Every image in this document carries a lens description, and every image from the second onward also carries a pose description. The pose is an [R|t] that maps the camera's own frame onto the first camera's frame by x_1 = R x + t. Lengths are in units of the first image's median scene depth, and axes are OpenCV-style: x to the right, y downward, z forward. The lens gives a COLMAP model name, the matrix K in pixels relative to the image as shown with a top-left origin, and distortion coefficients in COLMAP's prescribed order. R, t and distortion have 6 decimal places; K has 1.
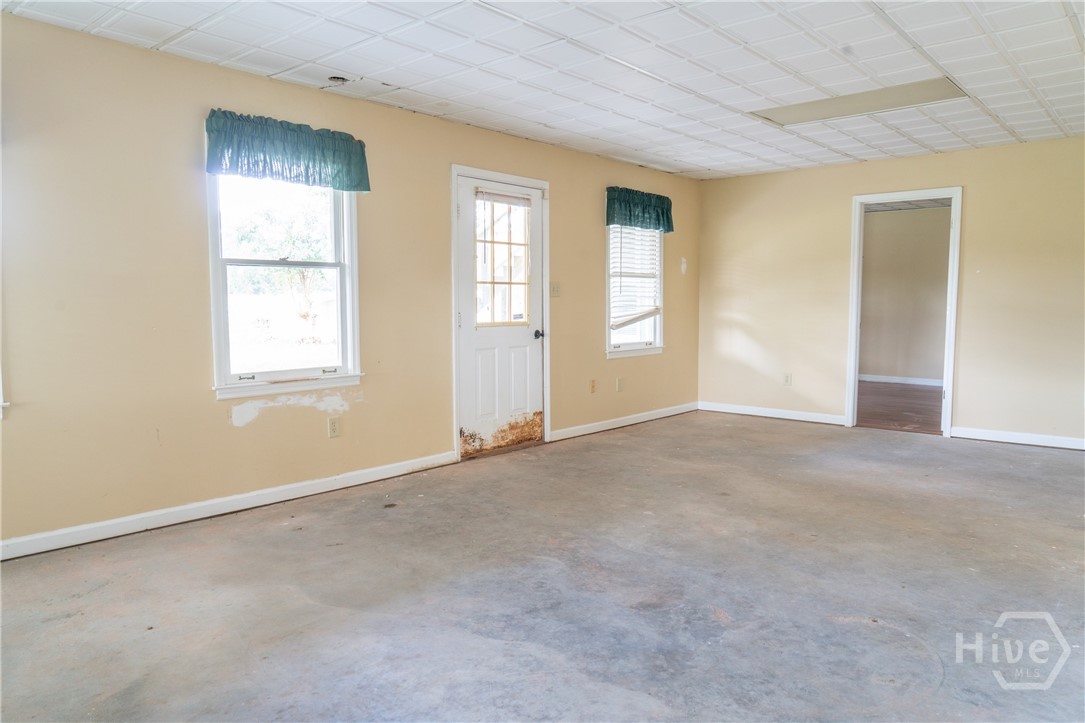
lens RADIAL K [[764.6, 0, 548.4], [0, 764.6, 357.0], [0, 0, 1]] dist [-0.000148, 0.010222]
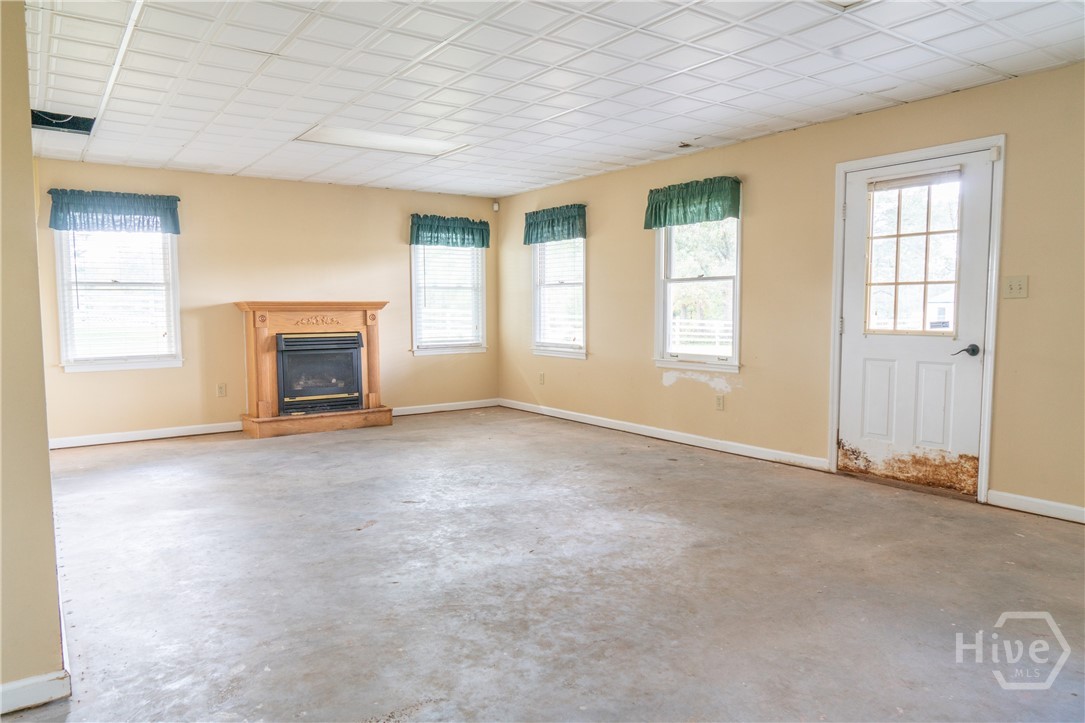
lens RADIAL K [[764.6, 0, 543.5], [0, 764.6, 368.1], [0, 0, 1]] dist [-0.000148, 0.010222]
pose [[-0.255508, 0.070789, -0.964212, 0.866590], [-0.076385, 0.992720, 0.093123, -0.053347], [0.963785, 0.097445, -0.248240, 0.851218]]
